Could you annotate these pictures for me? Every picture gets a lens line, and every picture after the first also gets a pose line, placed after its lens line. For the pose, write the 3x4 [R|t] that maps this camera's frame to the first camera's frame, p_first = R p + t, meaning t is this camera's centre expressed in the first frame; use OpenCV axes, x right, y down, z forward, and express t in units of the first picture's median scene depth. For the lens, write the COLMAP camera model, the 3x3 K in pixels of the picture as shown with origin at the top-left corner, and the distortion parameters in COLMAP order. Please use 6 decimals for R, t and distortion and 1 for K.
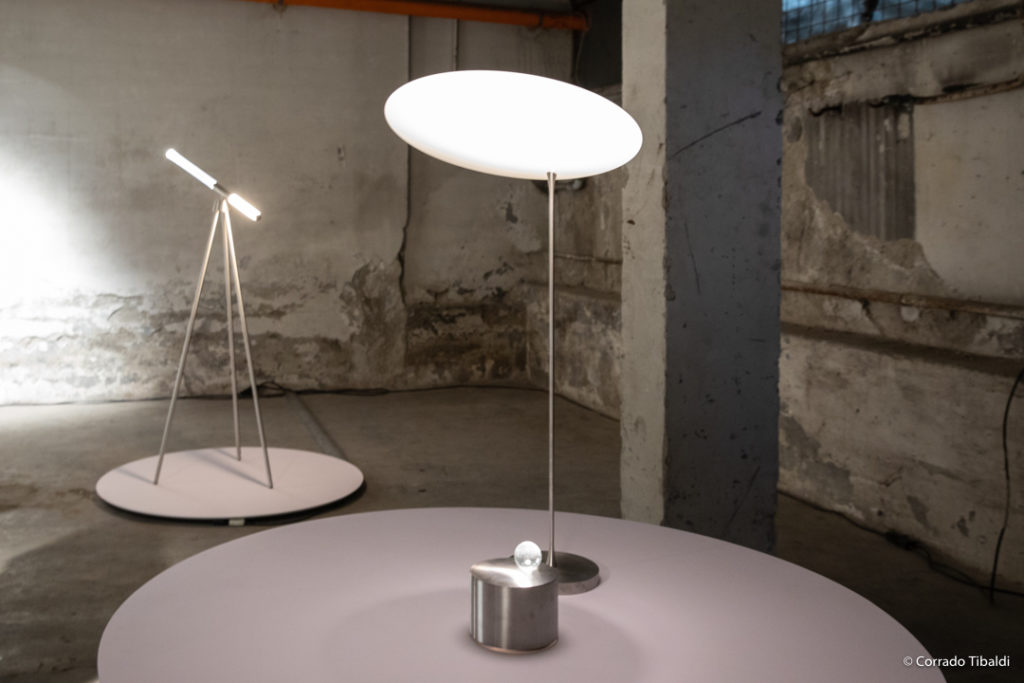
lens RADIAL K [[974.1, 0, 512.0], [0, 974.1, 341.5], [0, 0, 1]] dist [0.012852, 0.022325]
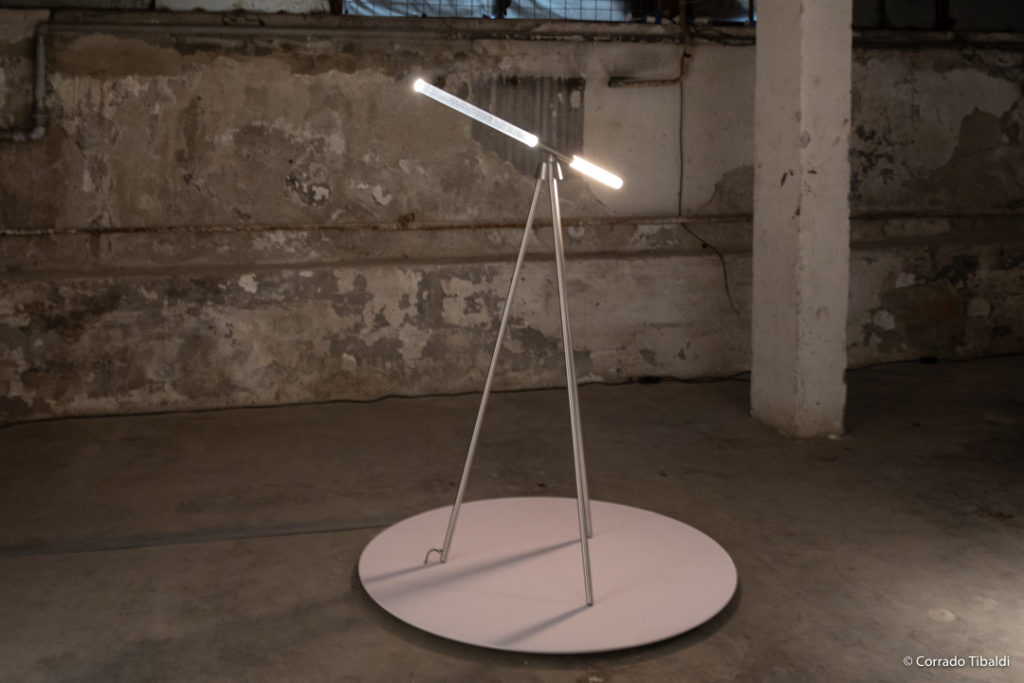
lens RADIAL K [[904.0, 0, 512.2], [0, 904.0, 249.6], [0, 0, 1]] dist [-0.036484, -0.002091]
pose [[0.161509, -0.120201, 0.979524, -0.892120], [0.141496, 0.985120, 0.097557, -0.144346], [-0.976675, 0.122842, 0.176114, 0.870473]]
